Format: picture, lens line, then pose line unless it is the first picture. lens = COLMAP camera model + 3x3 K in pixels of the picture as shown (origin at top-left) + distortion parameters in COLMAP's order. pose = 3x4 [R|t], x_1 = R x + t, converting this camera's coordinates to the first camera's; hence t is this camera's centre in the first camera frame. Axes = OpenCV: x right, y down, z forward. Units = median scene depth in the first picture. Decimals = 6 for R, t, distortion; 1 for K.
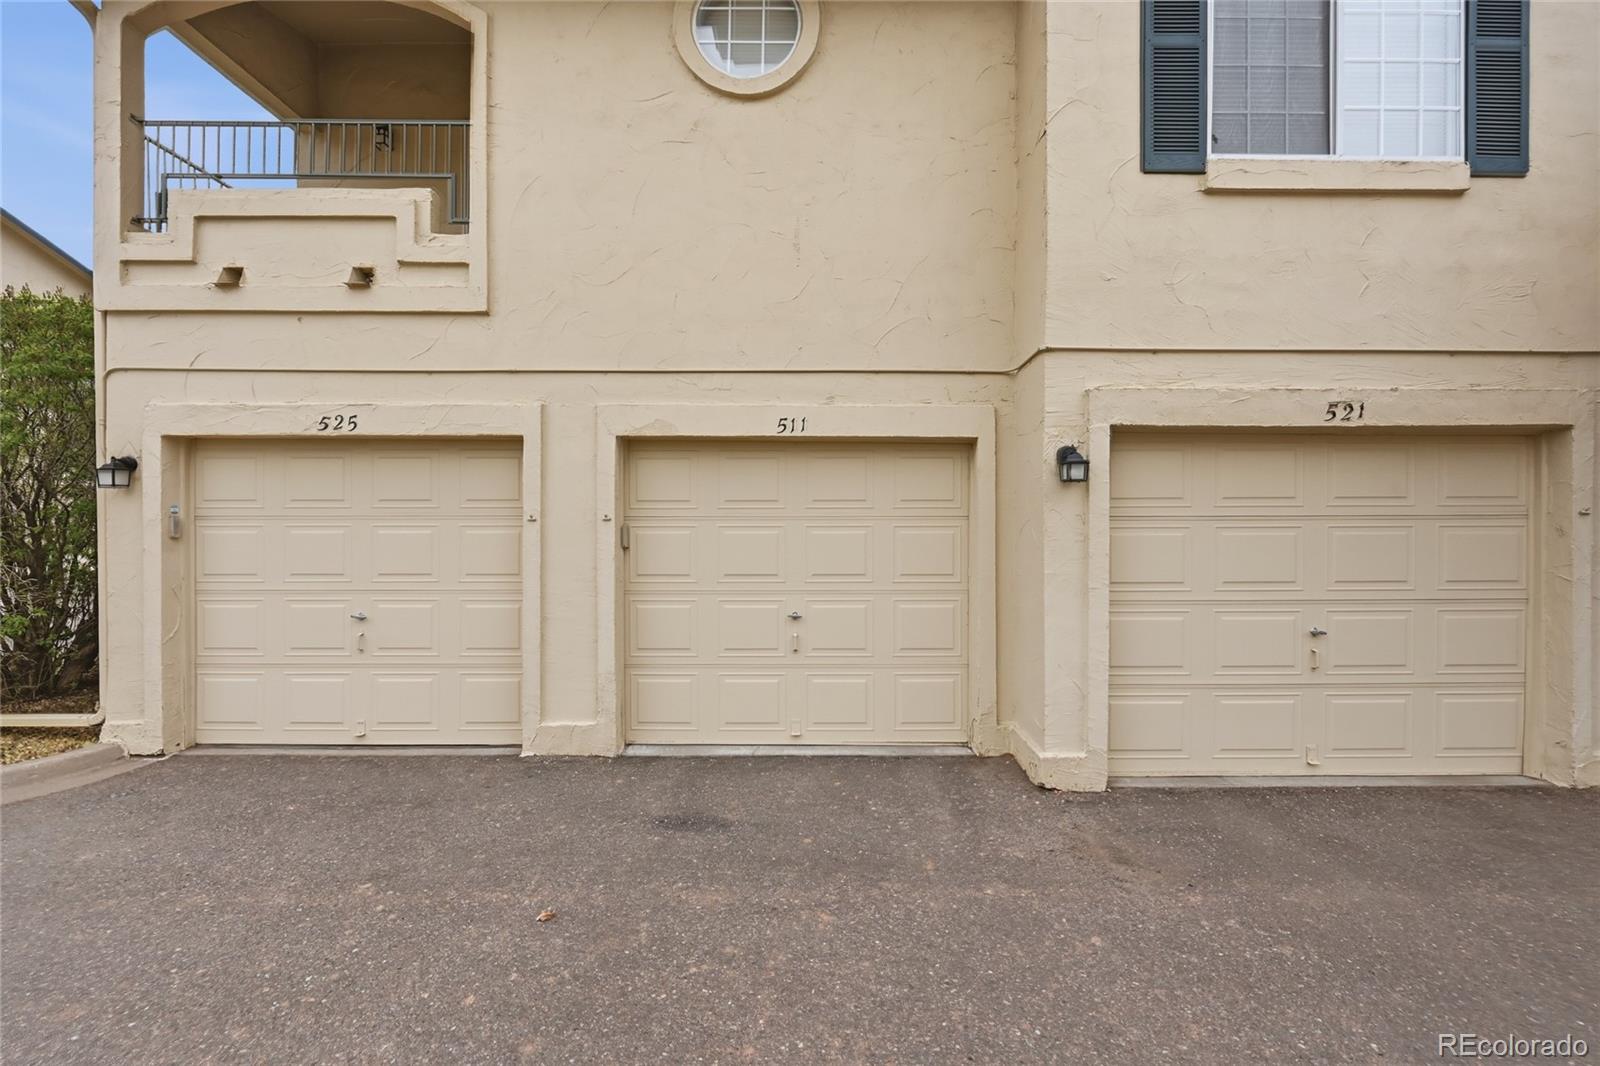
lens RADIAL K [[642.1, 0, 801.7], [0, 642.1, 530.5], [0, 0, 1]] dist [-0.000909, -0.000211]
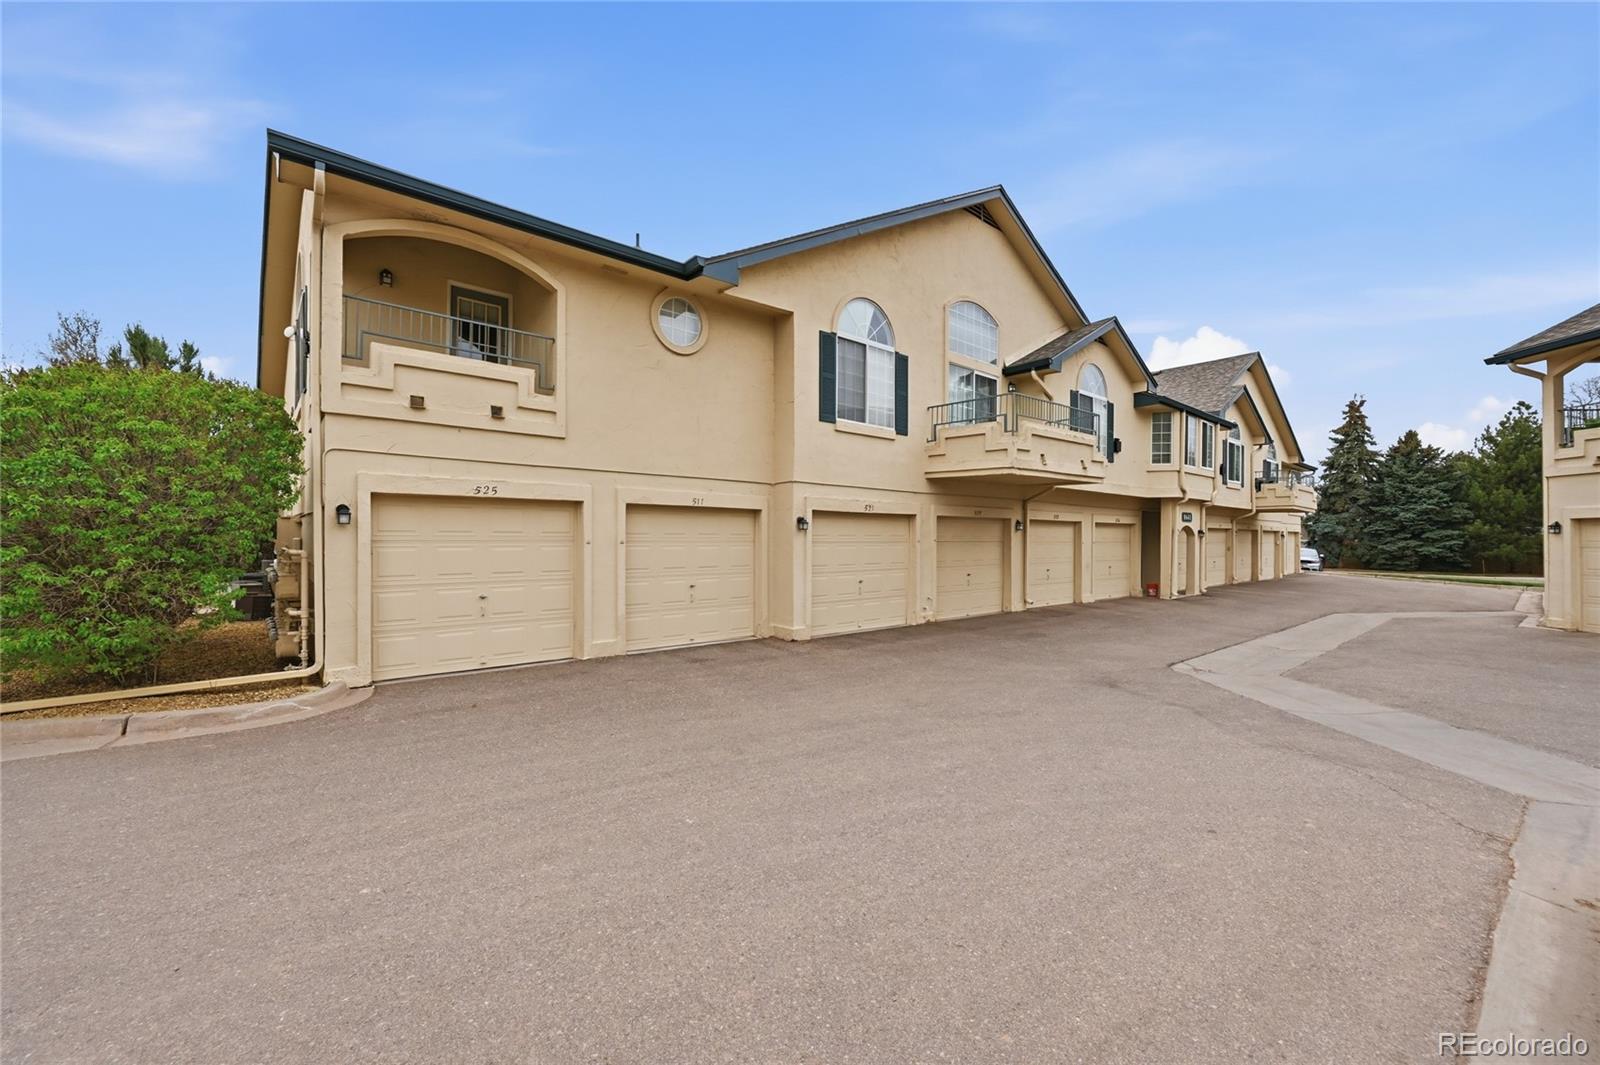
lens RADIAL K [[642.1, 0, 801.7], [0, 642.1, 530.0], [0, 0, 1]] dist [-0.000909, -0.000211]
pose [[0.756898, 0.011793, 0.653427, -1.237332], [-0.002300, 0.999879, -0.015381, -0.027450], [-0.653530, 0.010139, 0.756833, -0.981650]]
